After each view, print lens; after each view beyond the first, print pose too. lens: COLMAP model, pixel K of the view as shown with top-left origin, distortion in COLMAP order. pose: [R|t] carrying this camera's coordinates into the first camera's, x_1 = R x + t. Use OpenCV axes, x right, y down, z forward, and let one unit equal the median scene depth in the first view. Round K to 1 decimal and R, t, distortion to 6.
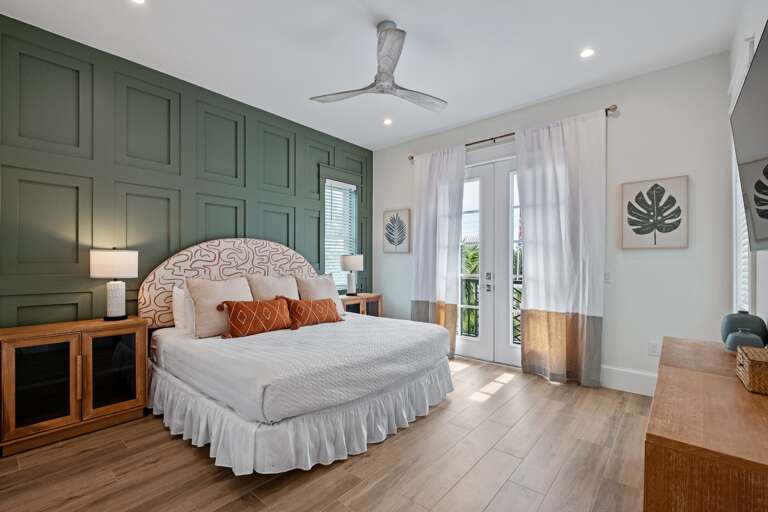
lens RADIAL K [[337.6, 0, 386.5], [0, 337.6, 258.0], [0, 0, 1]] dist [0.009096, -0.001950]
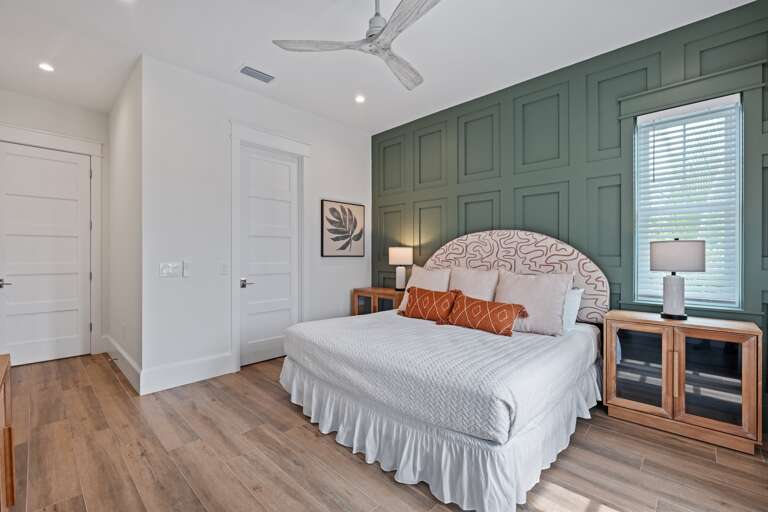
lens RADIAL K [[337.6, 0, 384.4], [0, 337.6, 252.9], [0, 0, 1]] dist [0.009096, -0.001950]
pose [[-0.057973, -0.017614, -0.998163, 0.550567], [0.000538, 0.999844, -0.017675, 0.022648], [0.998318, -0.001562, -0.057954, 0.722229]]
